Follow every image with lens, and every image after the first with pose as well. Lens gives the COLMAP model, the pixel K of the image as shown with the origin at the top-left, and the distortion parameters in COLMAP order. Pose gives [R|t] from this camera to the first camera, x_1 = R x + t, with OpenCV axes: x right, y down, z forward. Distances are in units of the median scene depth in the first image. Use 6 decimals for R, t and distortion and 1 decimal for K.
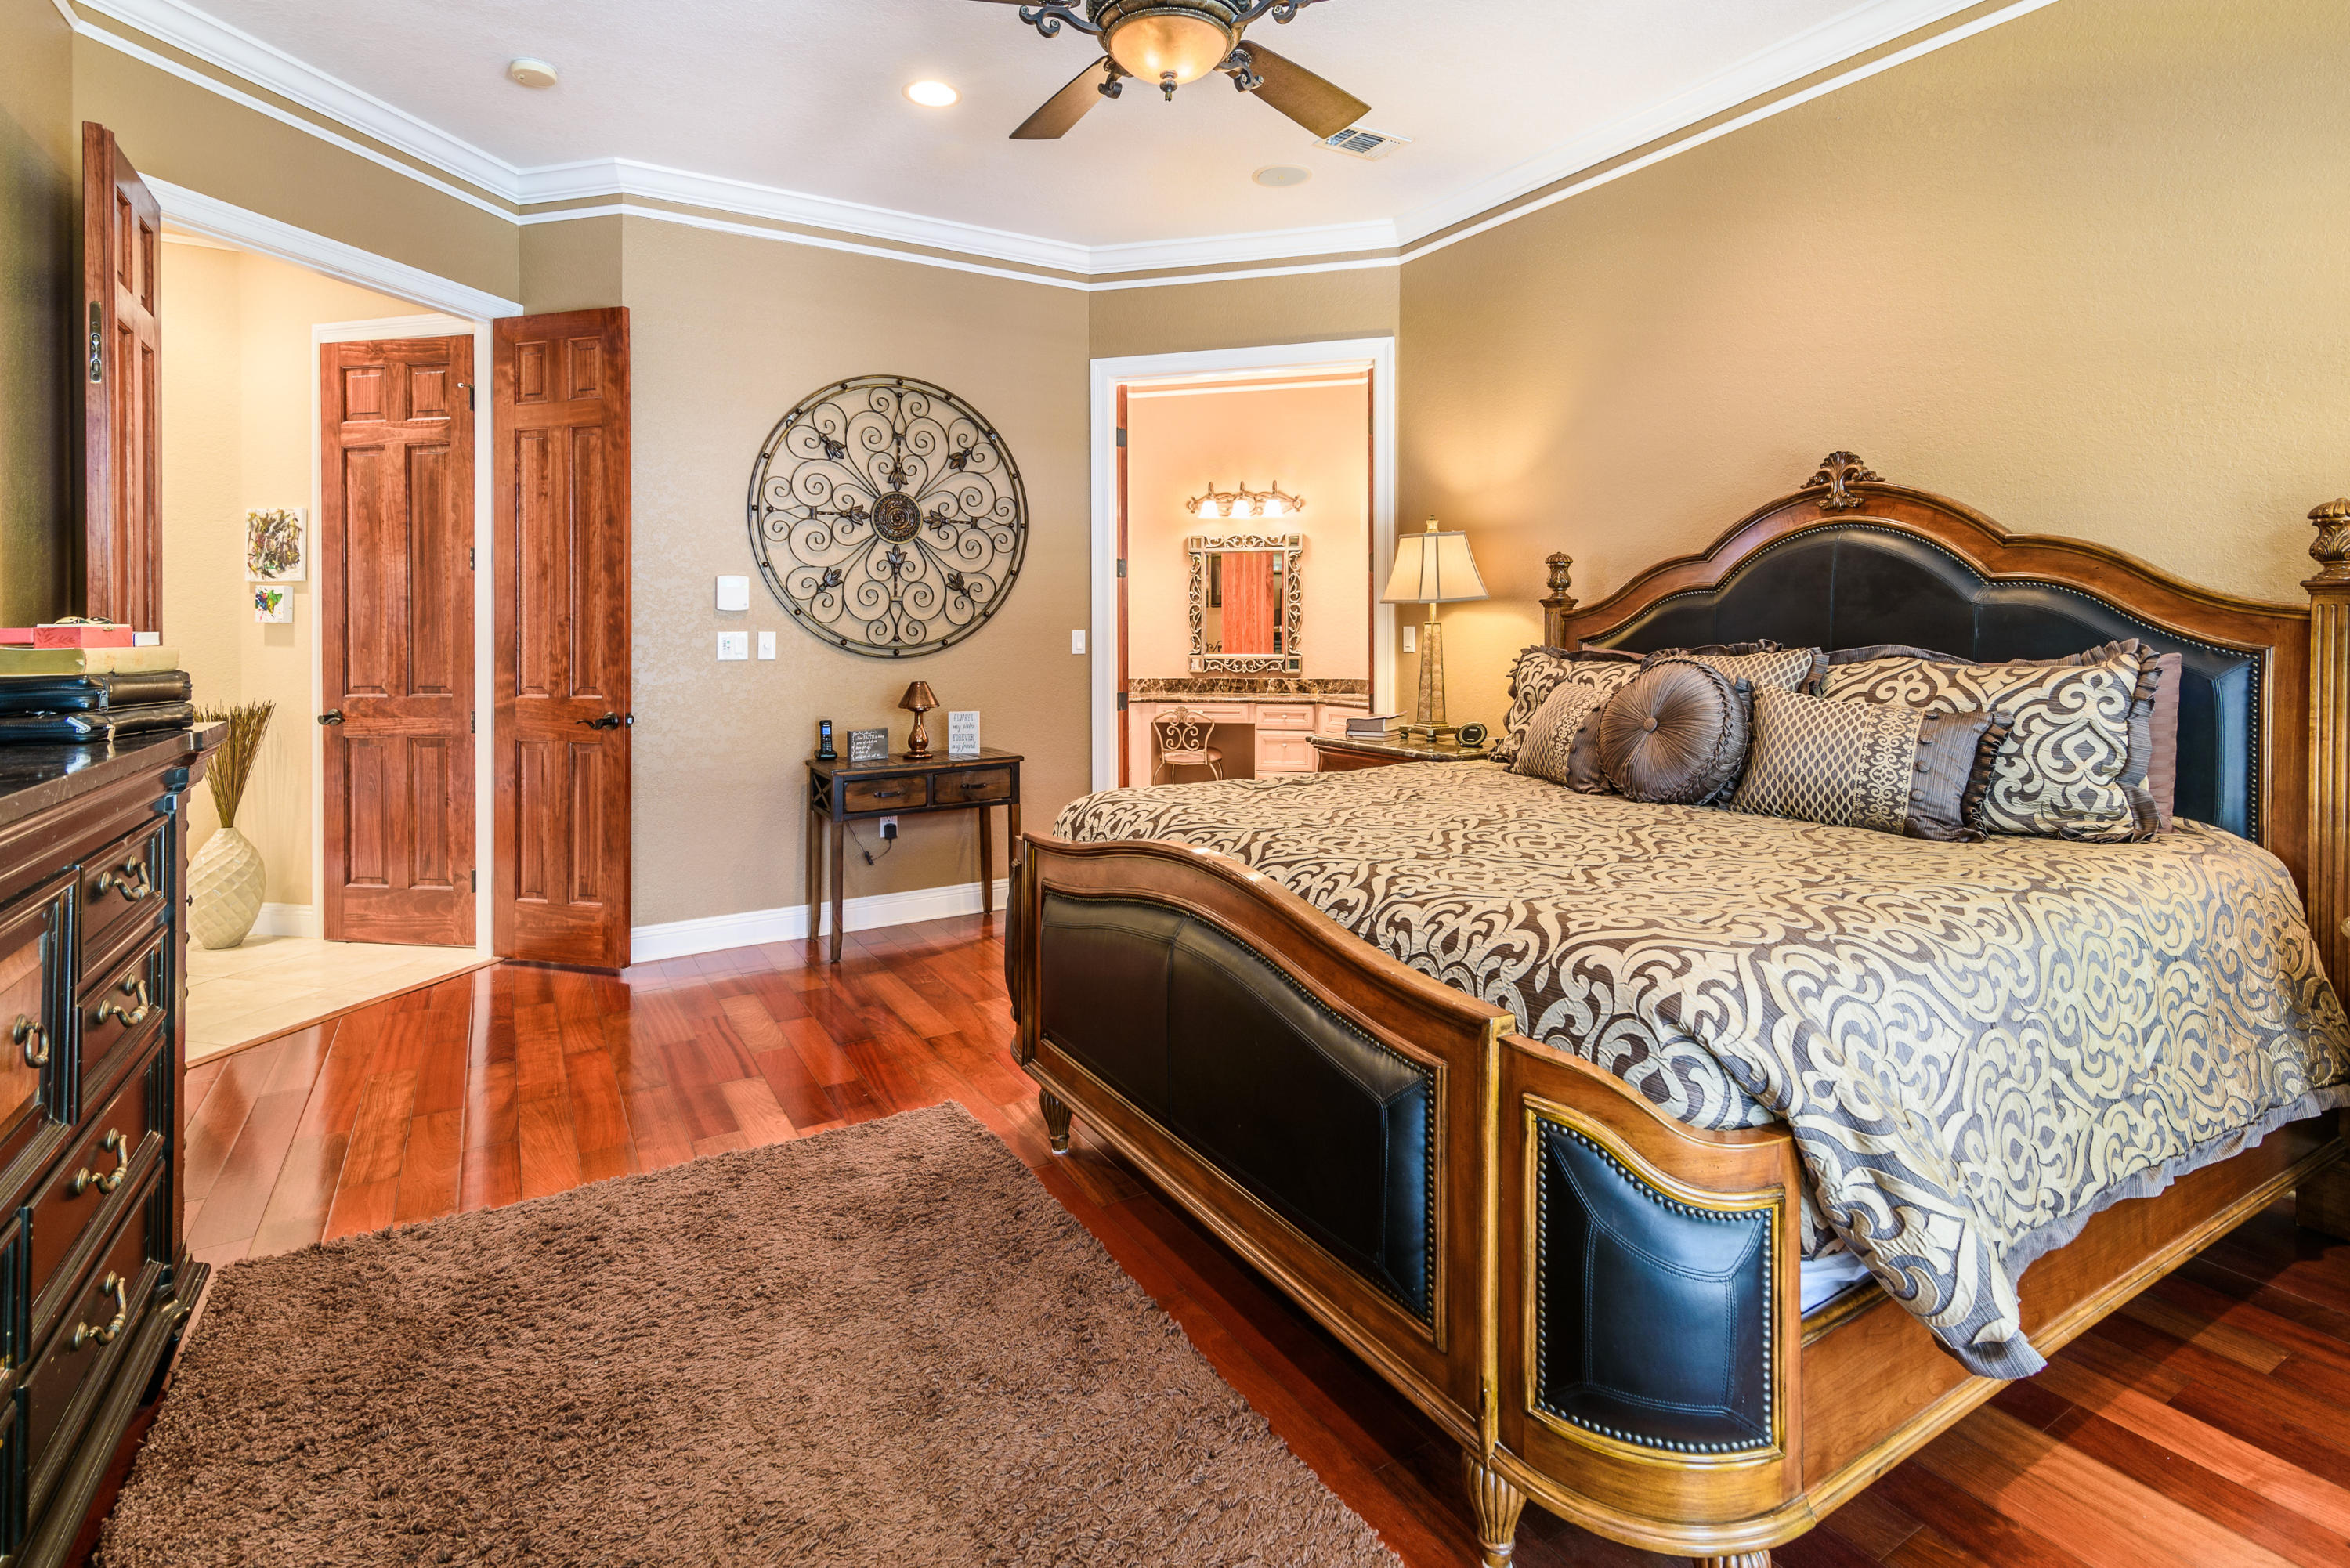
lens RADIAL K [[1110.5, 0, 1186.4], [0, 1110.5, 644.9], [0, 0, 1]] dist [-0.001211, -0.000198]
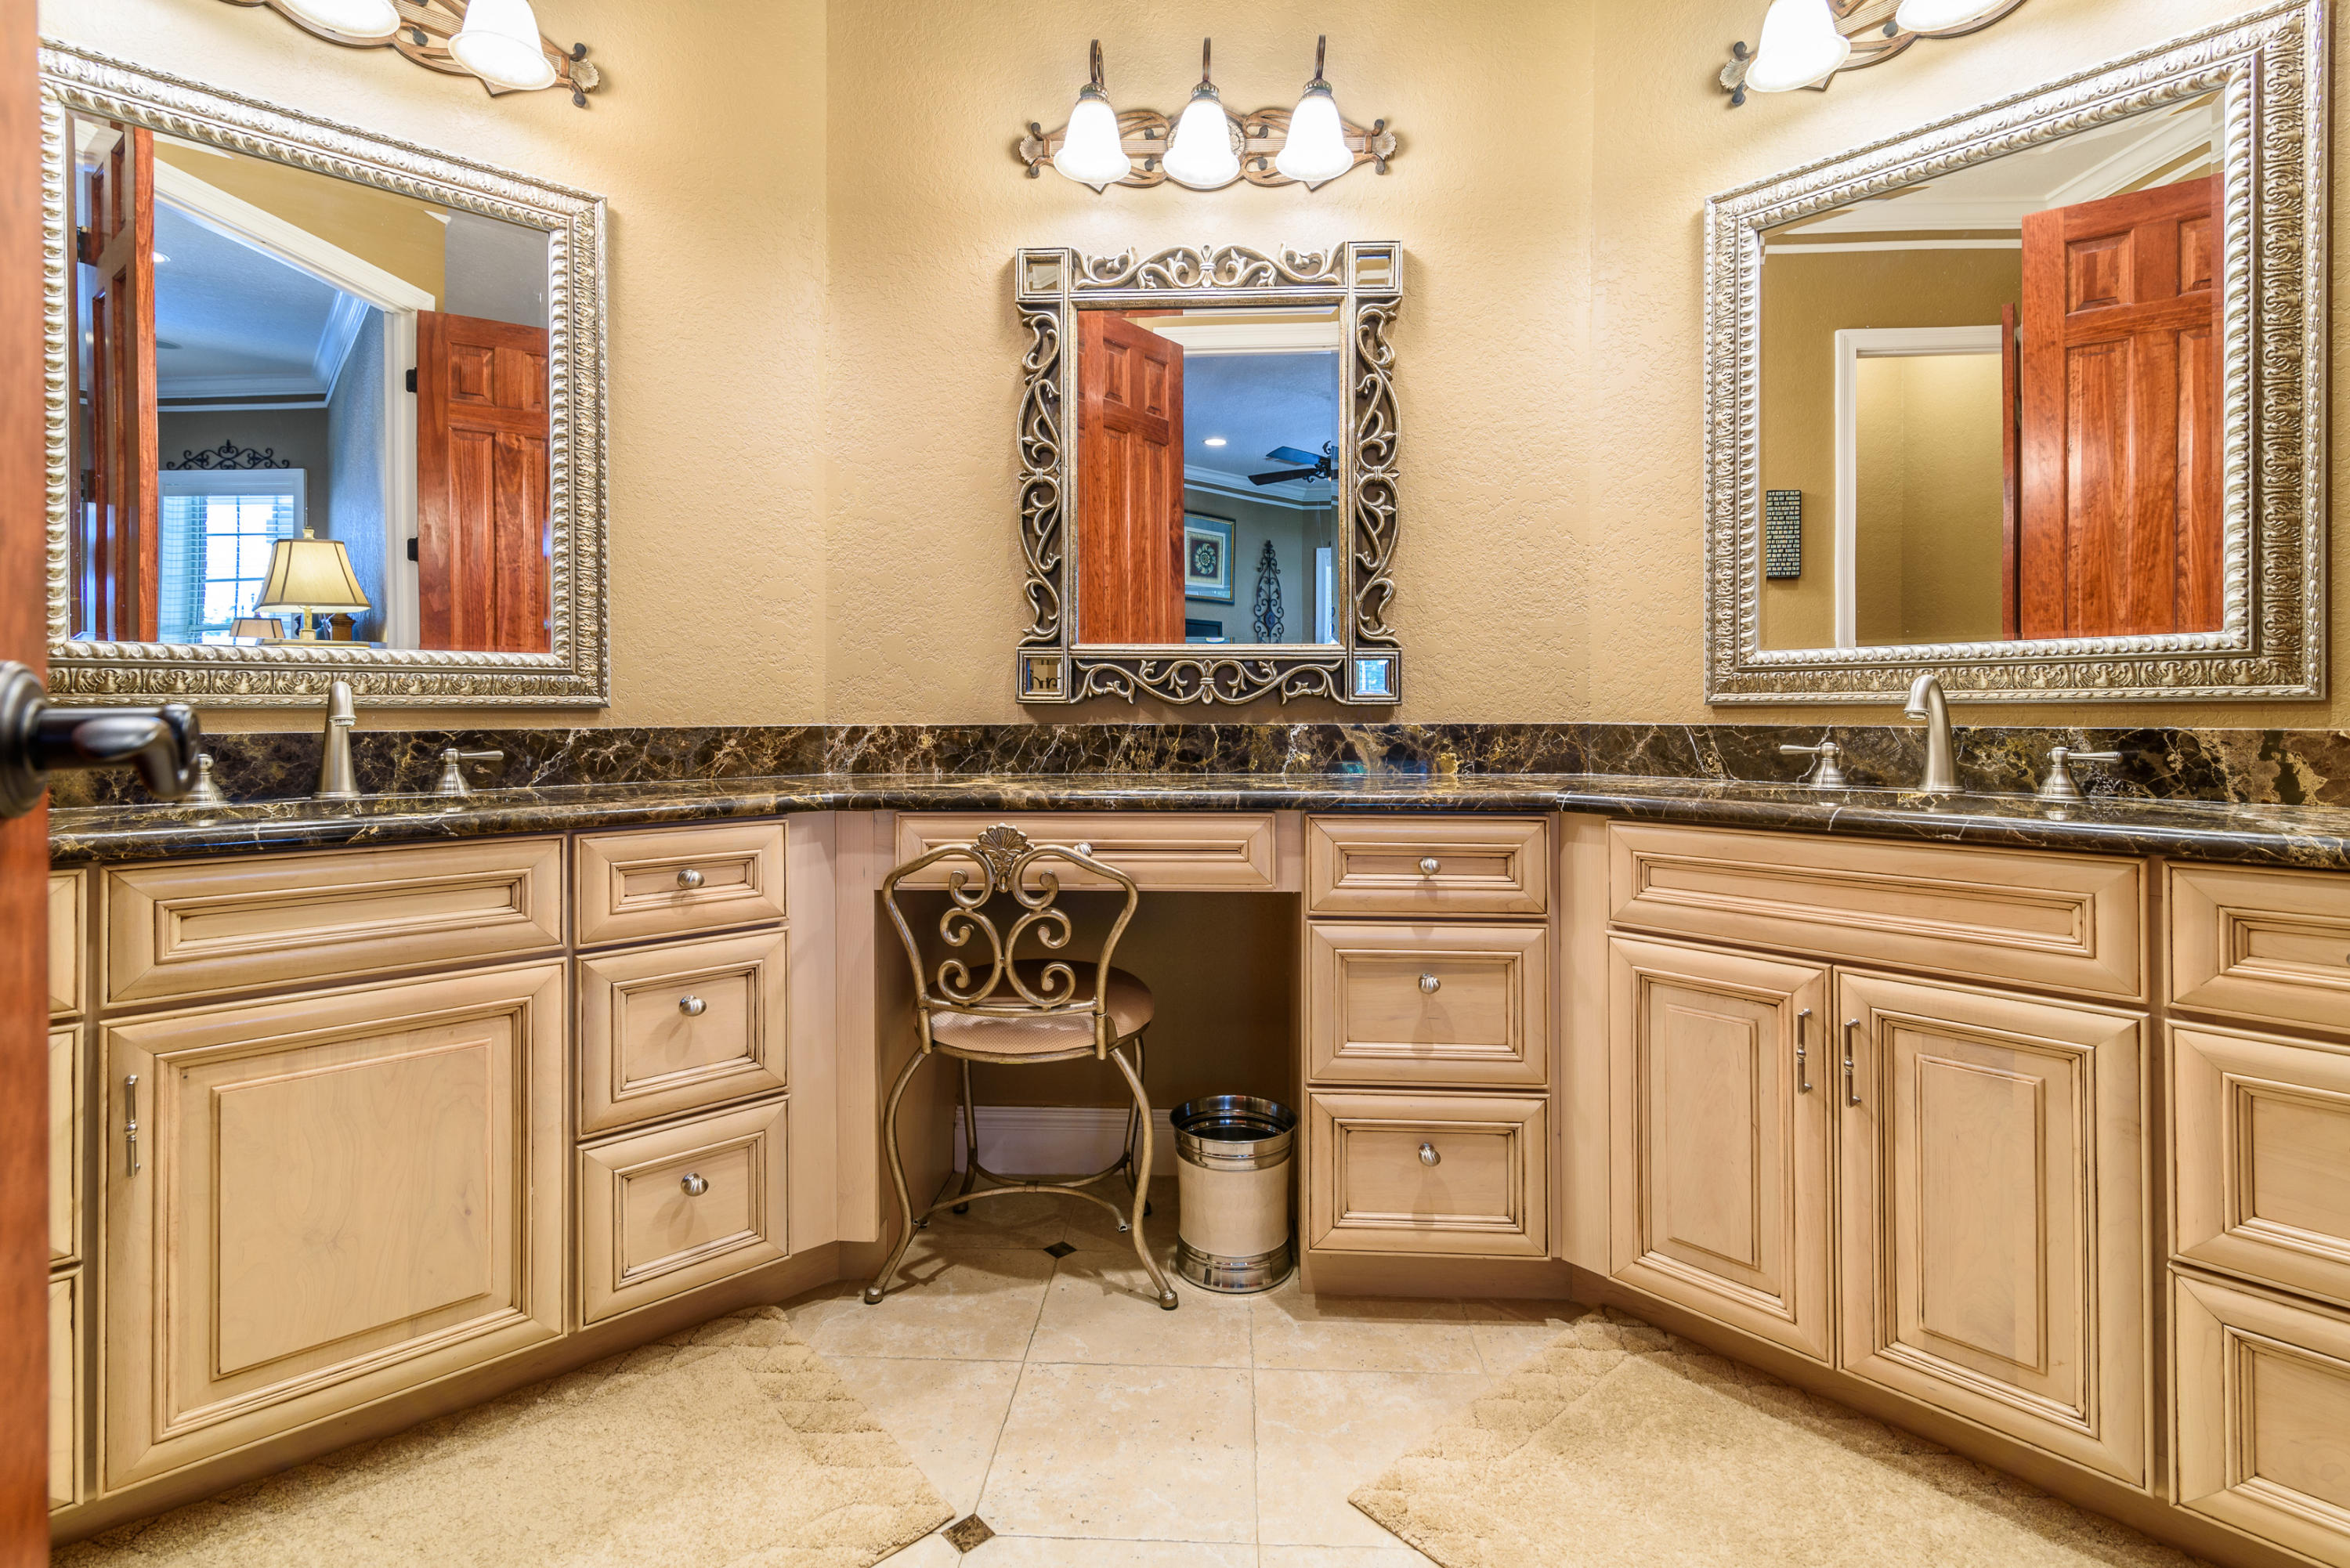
lens RADIAL K [[1110.5, 0, 1189.6], [0, 1110.5, 735.7], [0, 0, 1]] dist [-0.001211, -0.000198]
pose [[0.982726, -0.001052, 0.185065, -0.018068], [-0.000164, 0.999978, 0.006558, 0.068922], [-0.185068, -0.006475, 0.982704, 1.543563]]
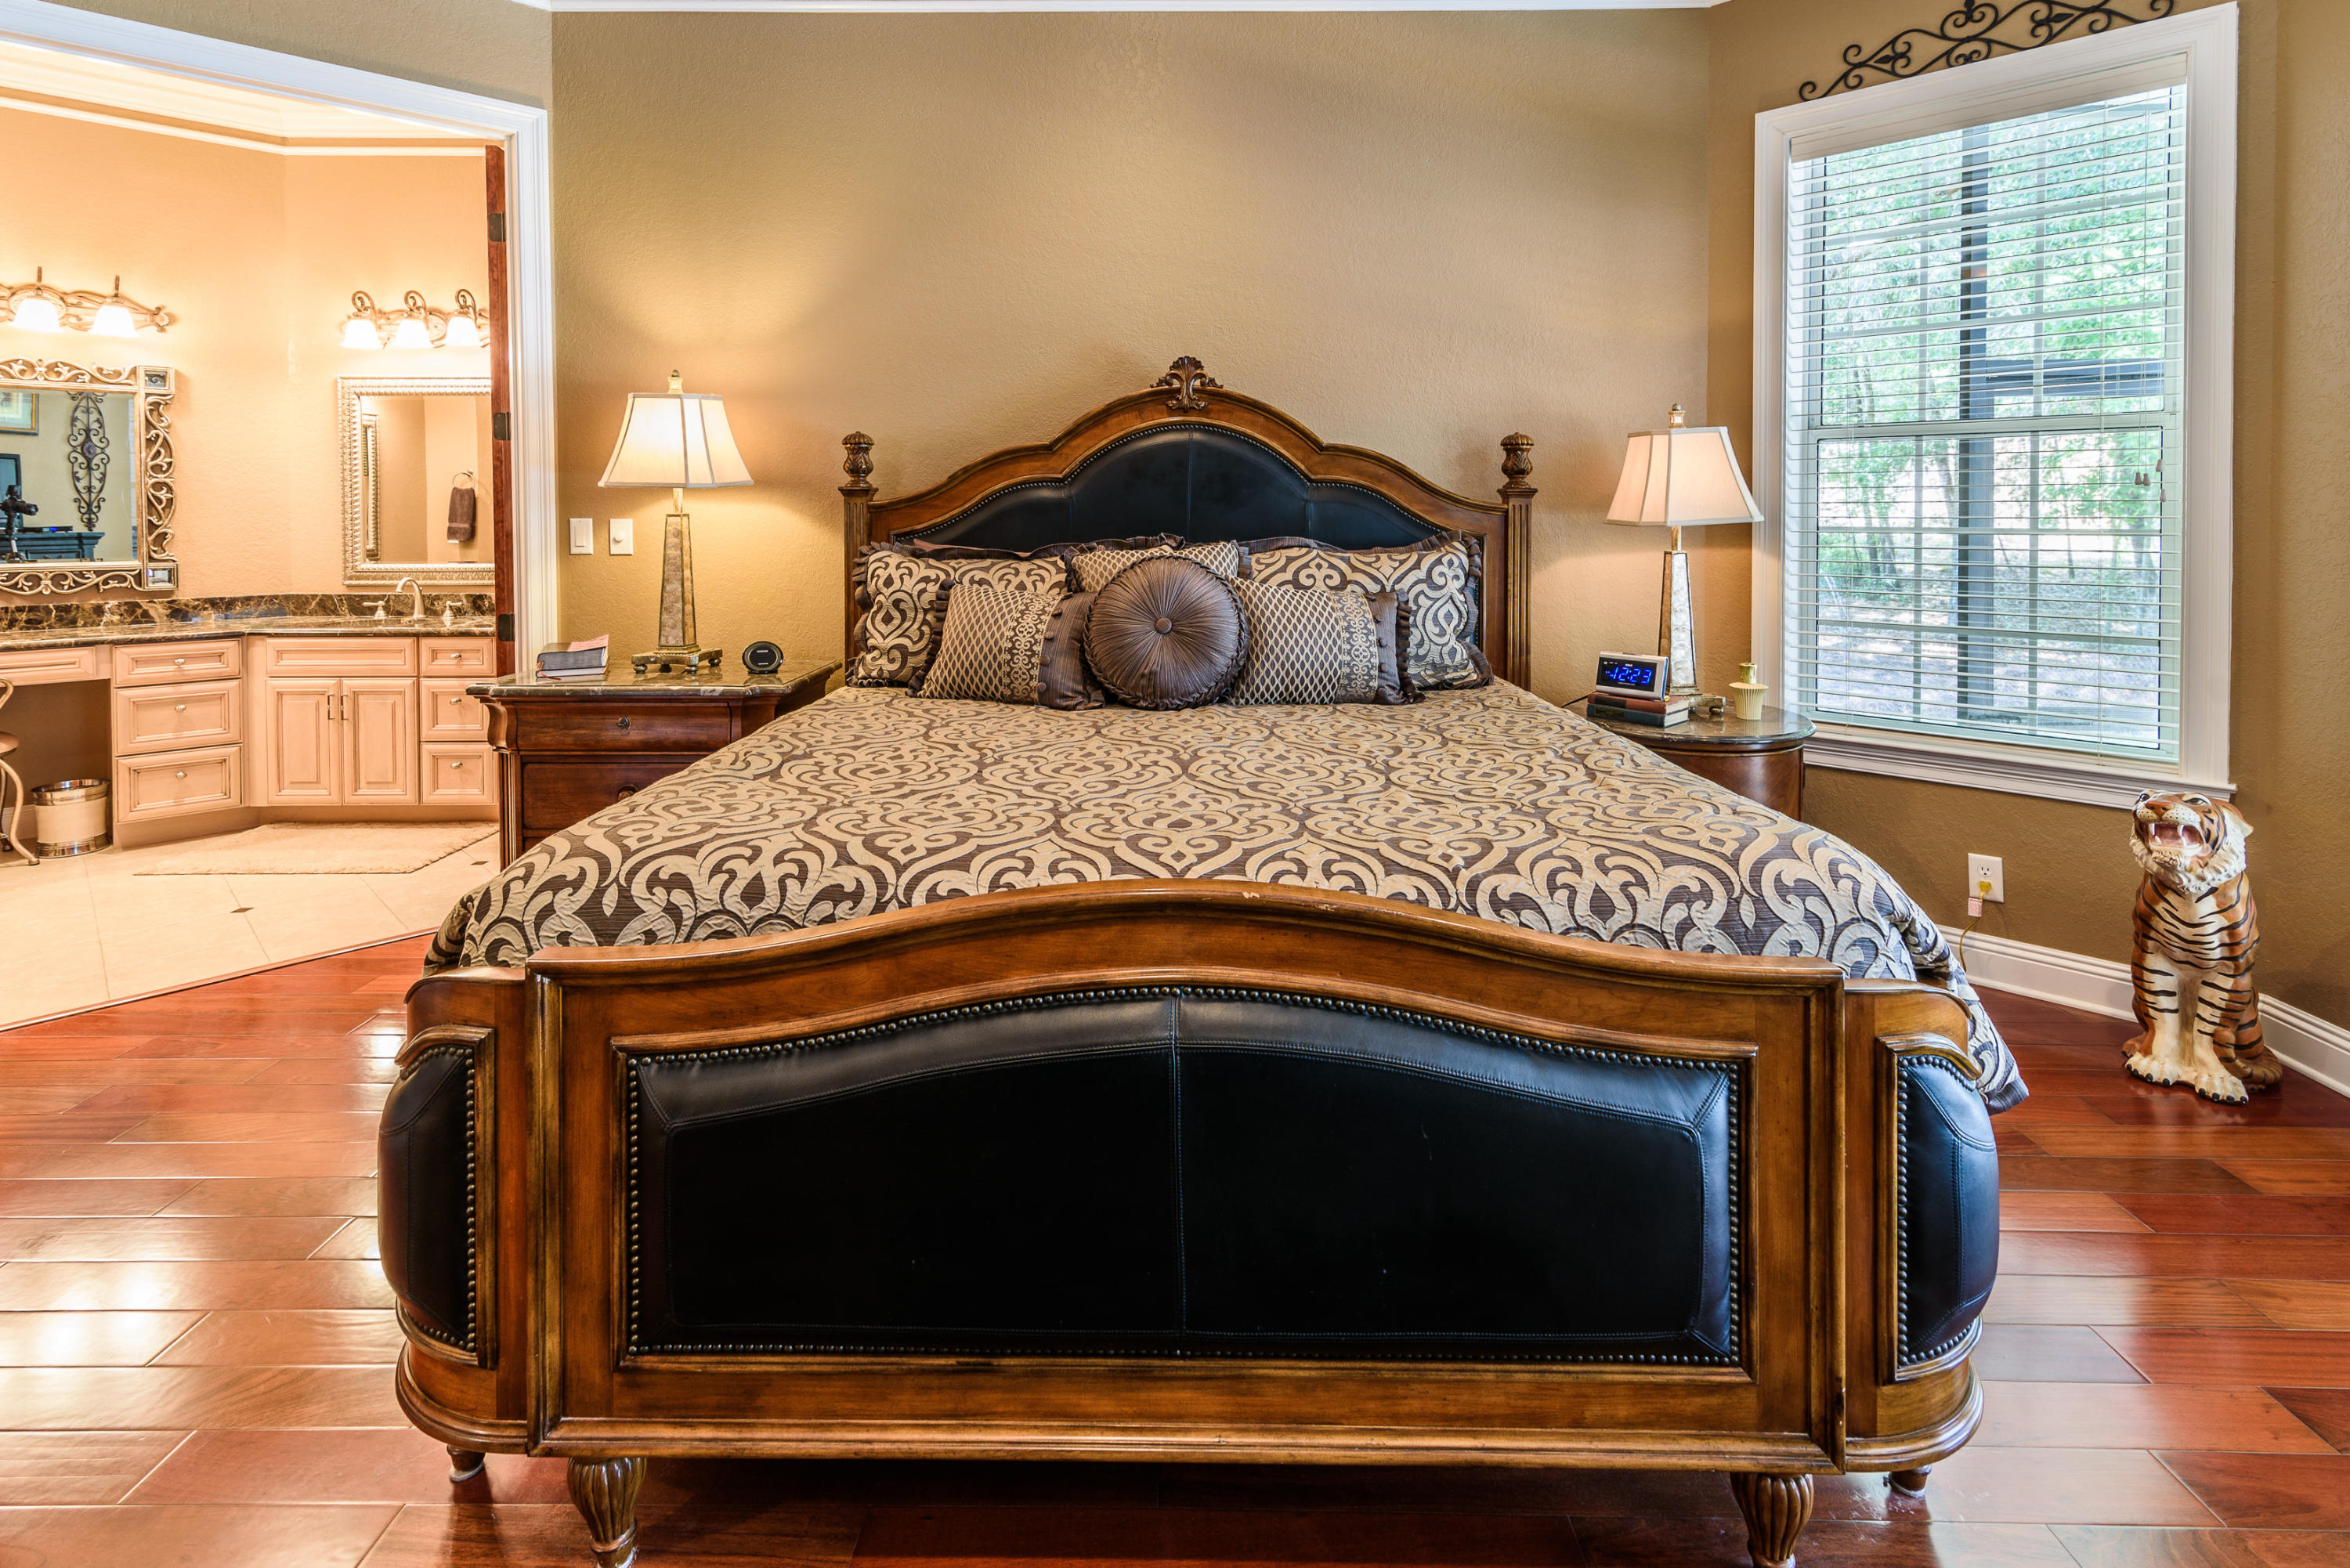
lens RADIAL K [[1133.9, 0, 1156.6], [0, 1133.9, 533.1], [0, 0, 1]] dist [0.019874, -0.001883]
pose [[0.536944, -0.014746, 0.843489, -0.319693], [0.012383, 0.999877, 0.009597, -0.012855], [-0.843527, 0.005292, 0.537060, 0.390775]]
